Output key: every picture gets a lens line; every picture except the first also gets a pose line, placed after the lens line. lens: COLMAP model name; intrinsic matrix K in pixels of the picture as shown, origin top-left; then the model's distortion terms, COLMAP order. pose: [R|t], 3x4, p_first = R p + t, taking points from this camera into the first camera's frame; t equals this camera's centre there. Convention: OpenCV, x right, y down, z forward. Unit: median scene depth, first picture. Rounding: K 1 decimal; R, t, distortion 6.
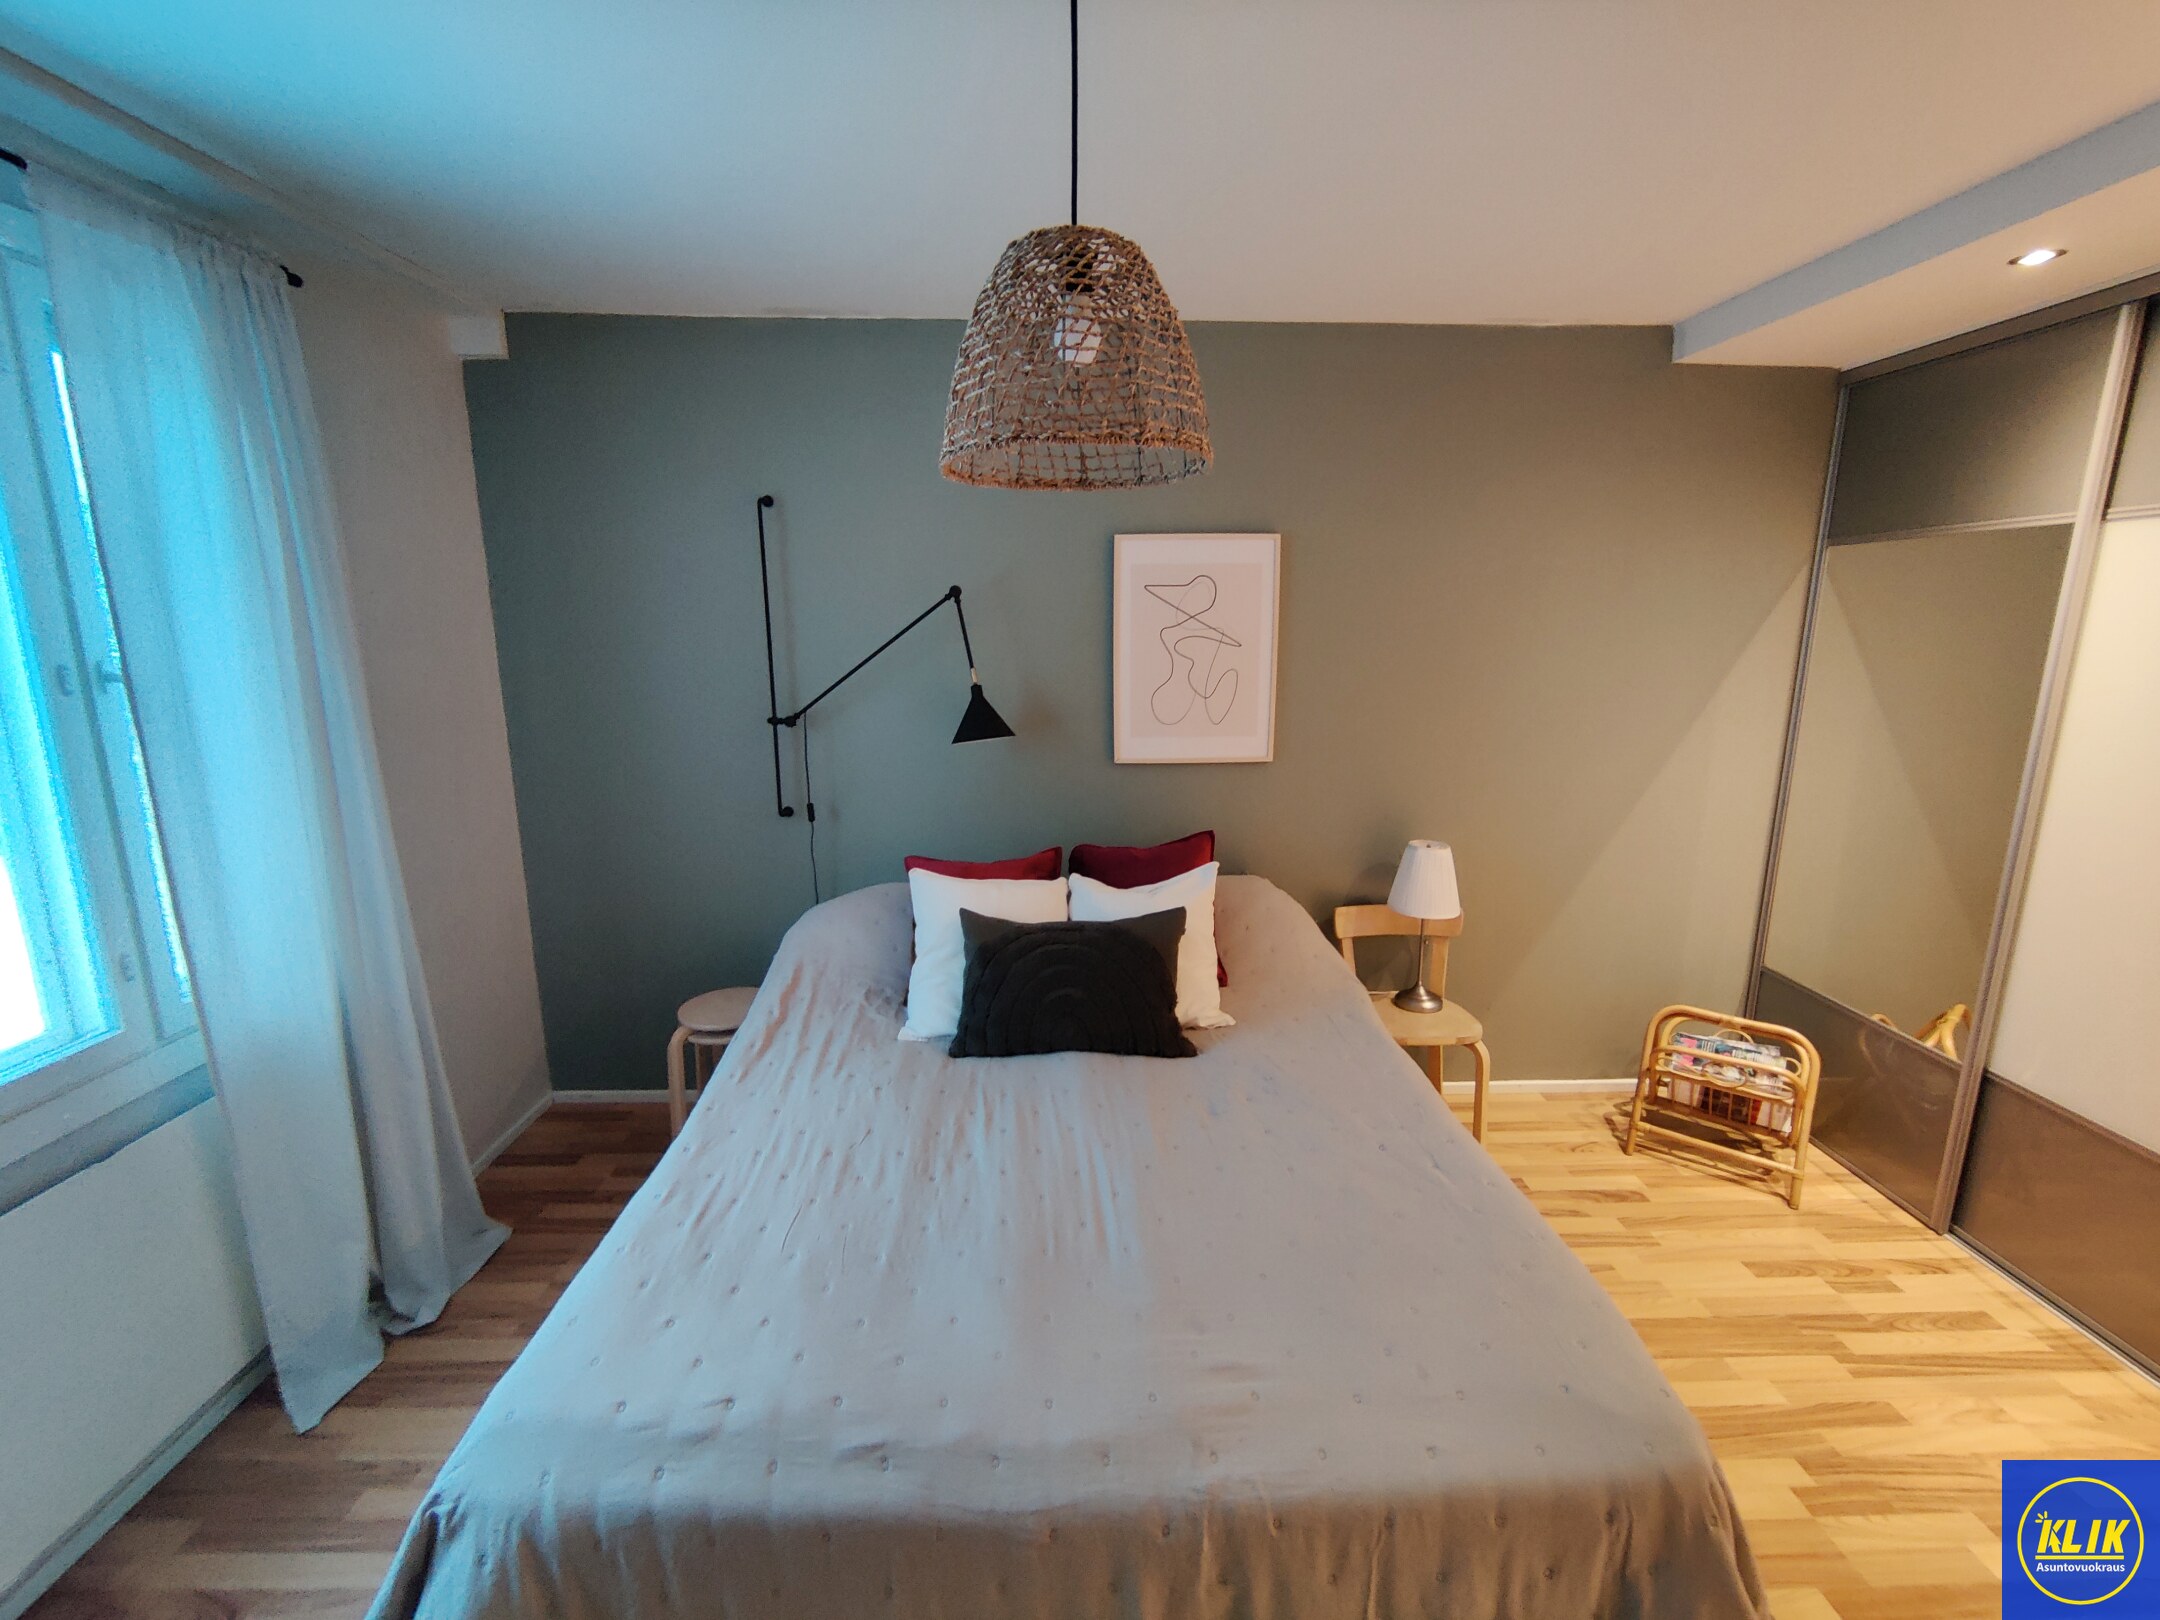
lens RADIAL K [[949.4, 0, 1087.5], [0, 949.4, 816.4], [0, 0, 1]] dist [-0.006644, 0.006272]
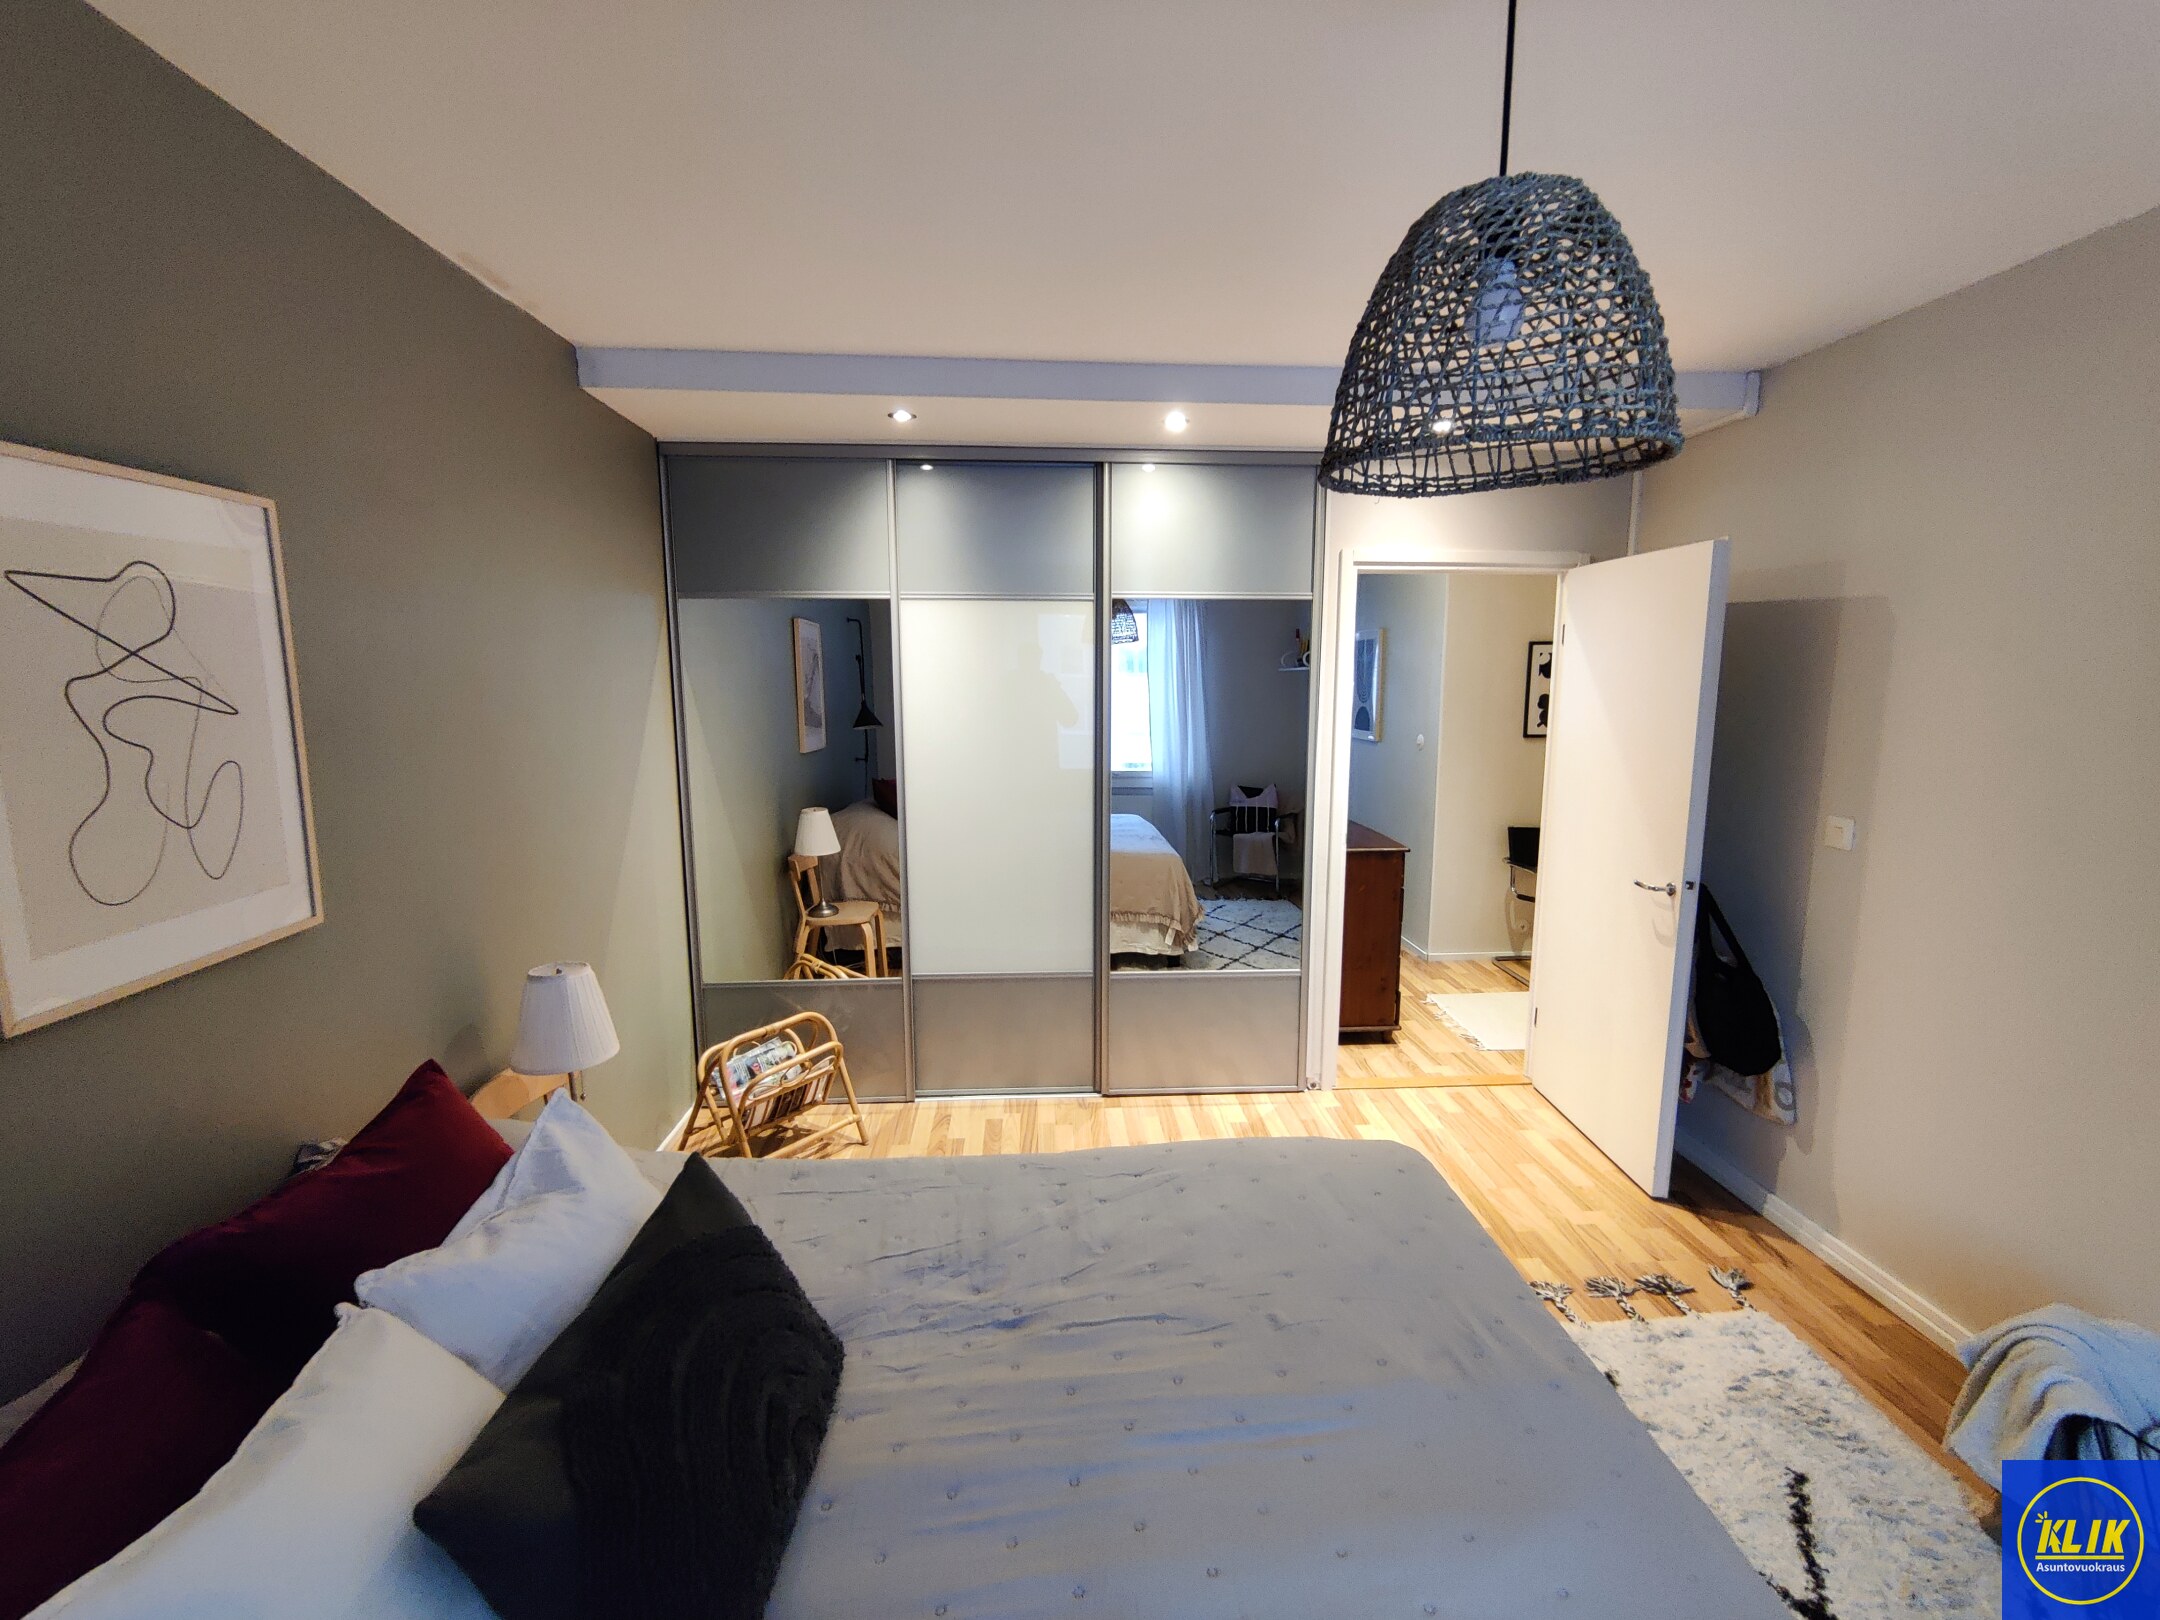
lens RADIAL K [[949.4, 0, 1091.5], [0, 949.4, 799.2], [0, 0, 1]] dist [-0.006644, 0.006272]
pose [[-0.058251, -0.140038, 0.988431, -0.386099], [0.202261, 0.967923, 0.149052, -0.128282], [-0.977598, 0.208603, -0.028058, 0.631151]]
